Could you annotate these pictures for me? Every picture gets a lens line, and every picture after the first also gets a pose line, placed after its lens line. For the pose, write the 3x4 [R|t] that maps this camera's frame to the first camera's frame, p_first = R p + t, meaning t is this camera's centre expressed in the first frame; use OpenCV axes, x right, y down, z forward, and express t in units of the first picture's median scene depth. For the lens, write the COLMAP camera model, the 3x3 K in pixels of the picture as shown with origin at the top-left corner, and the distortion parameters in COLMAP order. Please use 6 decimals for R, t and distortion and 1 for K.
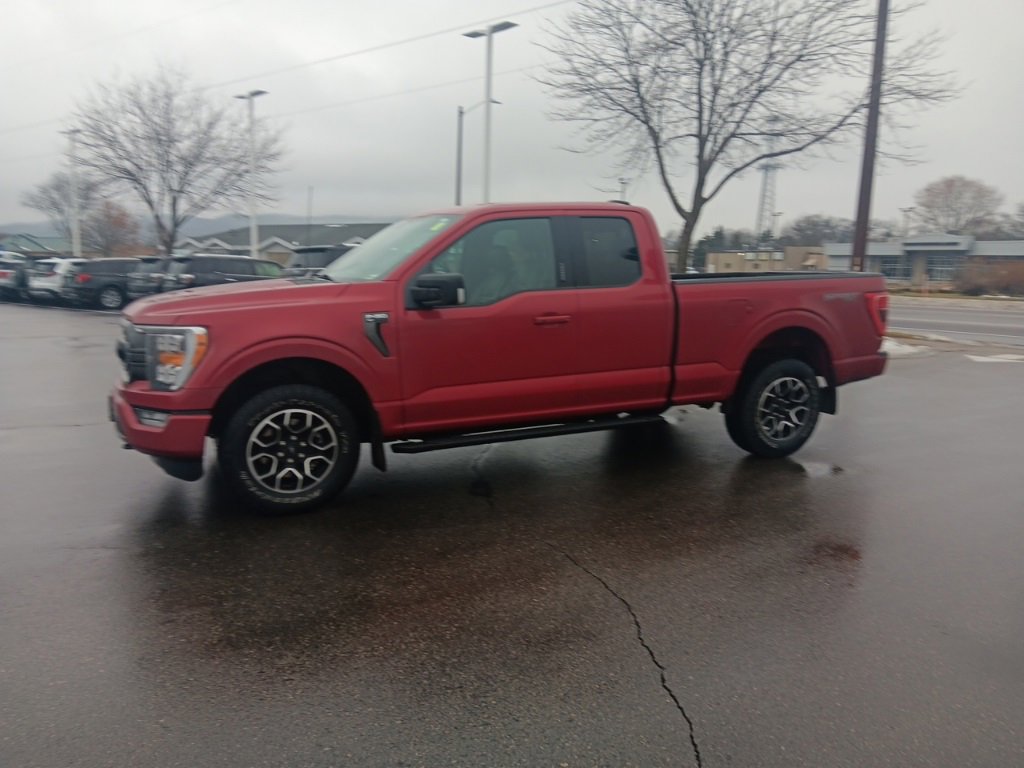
lens RADIAL K [[799.5, 0, 513.9], [0, 799.5, 378.1], [0, 0, 1]] dist [0.082489, -0.157966]
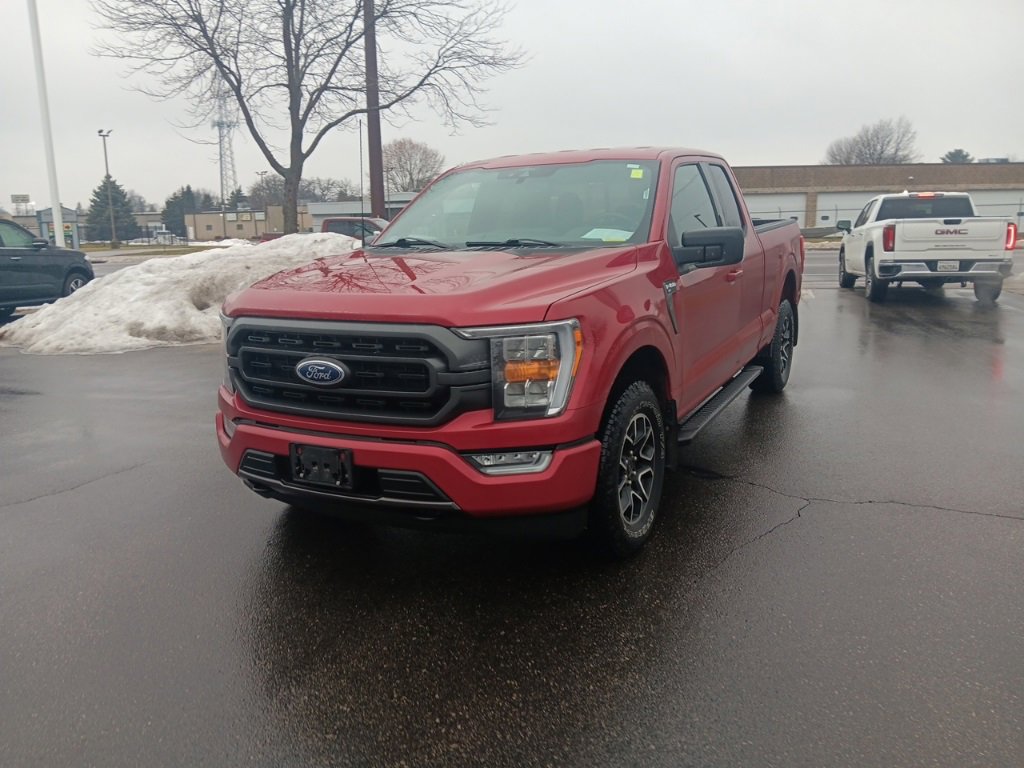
lens RADIAL K [[799.5, 0, 513.9], [0, 799.5, 378.1], [0, 0, 1]] dist [0.082489, -0.157966]
pose [[0.795814, -0.148494, 0.587052, -0.569520], [0.120517, 0.988912, 0.086769, -0.053399], [-0.593427, 0.001698, 0.804886, 0.318194]]
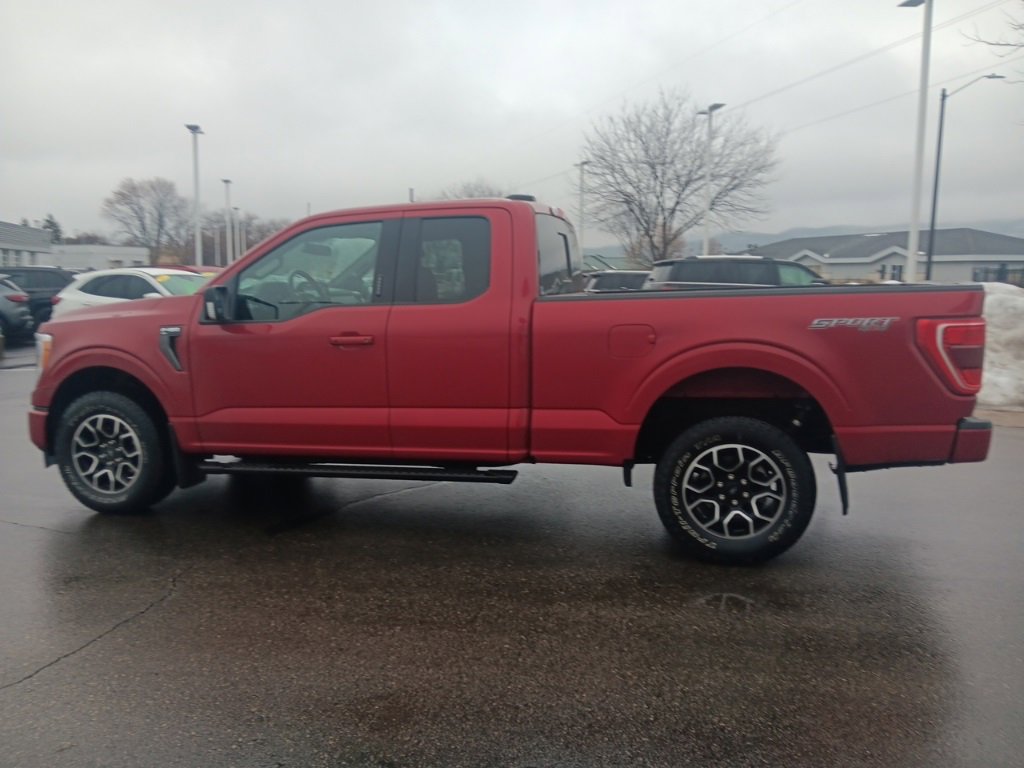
lens RADIAL K [[799.5, 0, 513.9], [0, 799.5, 378.1], [0, 0, 1]] dist [0.082489, -0.157966]
pose [[0.783831, 0.069126, -0.617114, 0.557867], [-0.079678, 0.996766, 0.010449, -0.044253], [0.615841, 0.040980, 0.786804, 0.345637]]
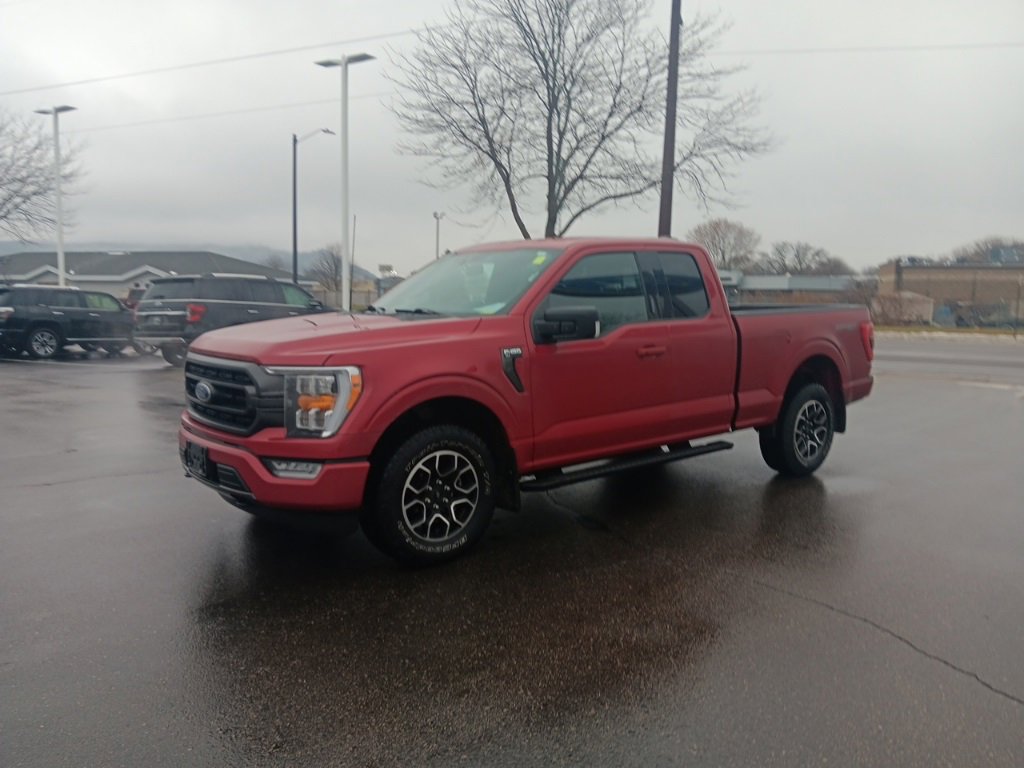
lens RADIAL K [[794.8, 0, 522.2], [0, 794.8, 367.3], [0, 0, 1]] dist [0.092024, -0.133828]
pose [[0.965096, -0.022910, 0.260893, -0.298407], [0.036517, 0.998207, -0.047427, -0.008392], [-0.259339, 0.055298, 0.964202, 0.048719]]
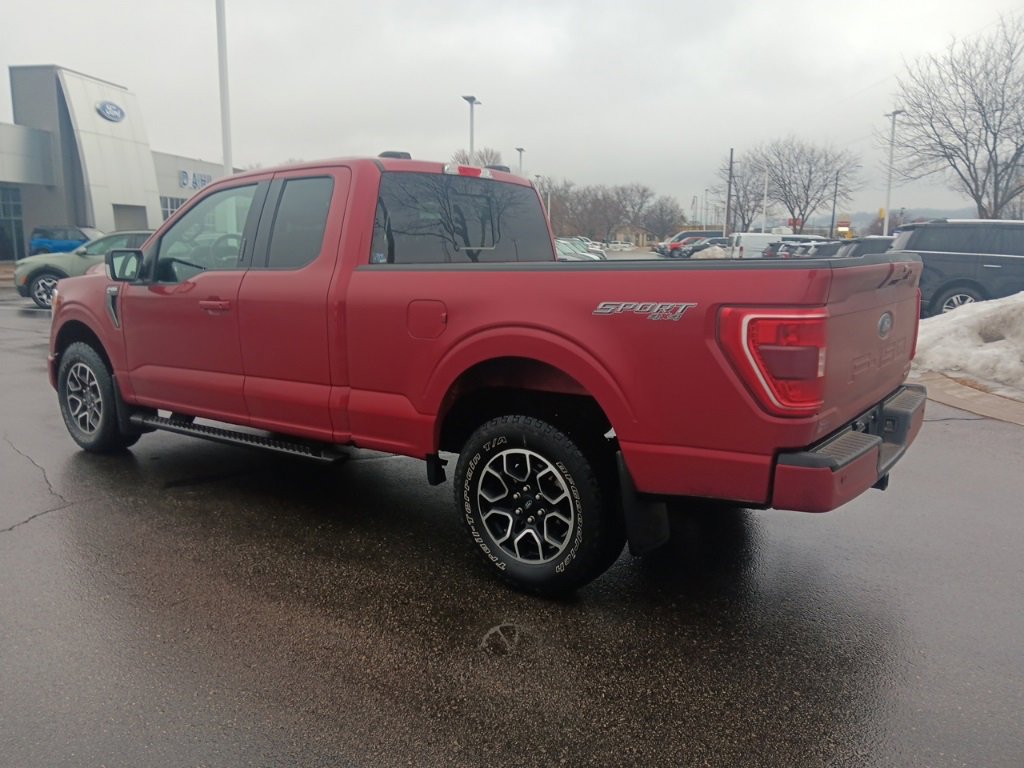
lens RADIAL K [[799.5, 0, 513.9], [0, 799.5, 378.1], [0, 0, 1]] dist [0.082489, -0.157966]
pose [[0.486536, 0.144047, -0.861704, 0.740278], [-0.127042, 0.987495, 0.093345, -0.091819], [0.864374, 0.064057, 0.498752, 0.673191]]
